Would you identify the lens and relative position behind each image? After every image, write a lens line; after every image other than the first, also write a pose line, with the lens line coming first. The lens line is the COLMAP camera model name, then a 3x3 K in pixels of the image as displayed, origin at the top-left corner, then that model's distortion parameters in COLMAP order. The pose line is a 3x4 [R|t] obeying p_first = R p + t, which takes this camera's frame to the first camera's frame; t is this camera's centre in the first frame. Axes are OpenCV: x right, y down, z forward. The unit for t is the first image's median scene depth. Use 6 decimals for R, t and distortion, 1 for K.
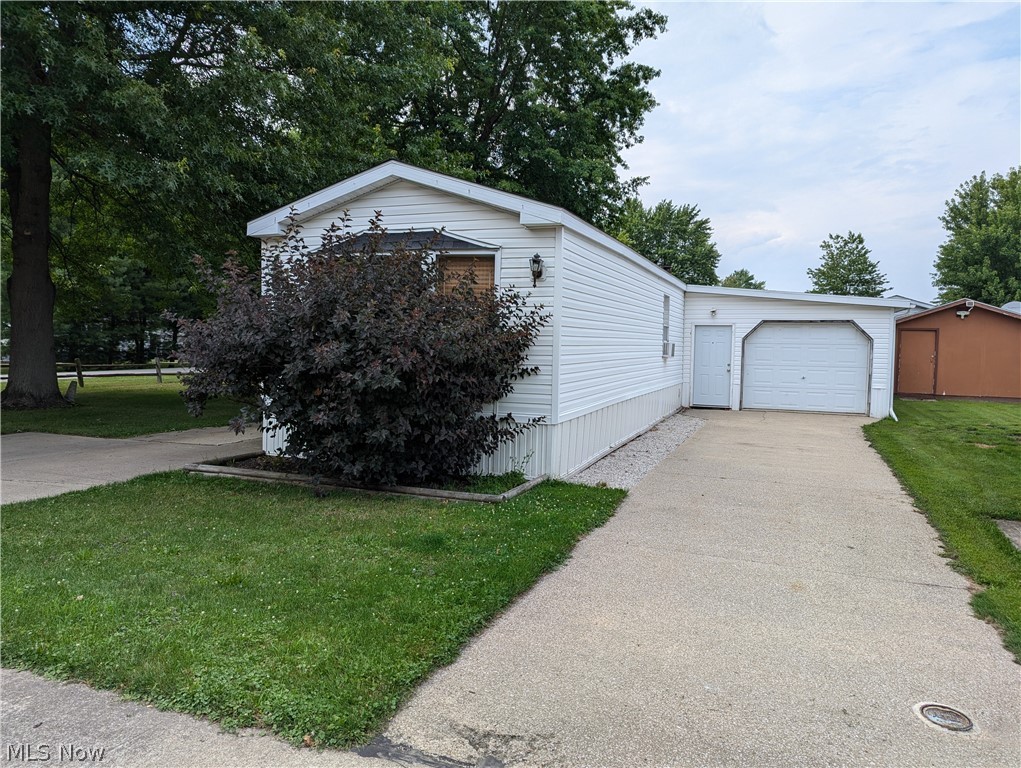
lens RADIAL K [[721.7, 0, 510.5], [0, 721.7, 384.0], [0, 0, 1]] dist [0.106743, -0.187297]
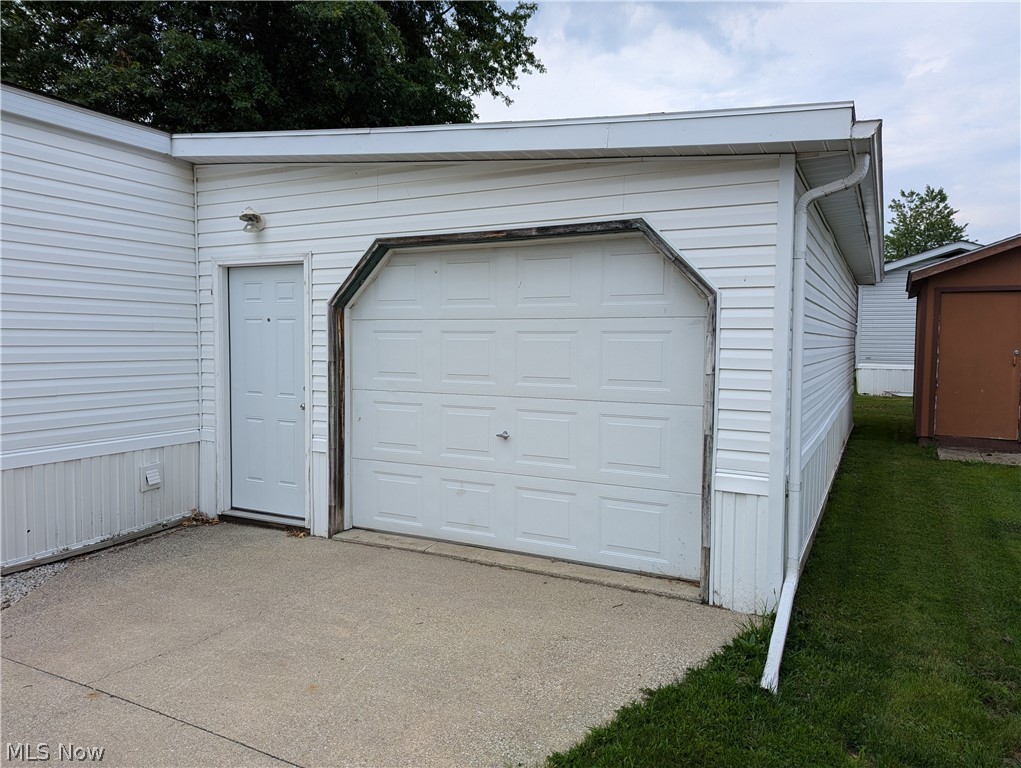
lens RADIAL K [[721.7, 0, 510.5], [0, 721.7, 384.0], [0, 0, 1]] dist [0.106743, -0.187297]
pose [[0.993337, -0.006033, -0.115085, 0.124141], [0.006410, 0.999975, 0.002906, -0.008545], [0.115064, -0.003624, 0.993351, 0.204616]]
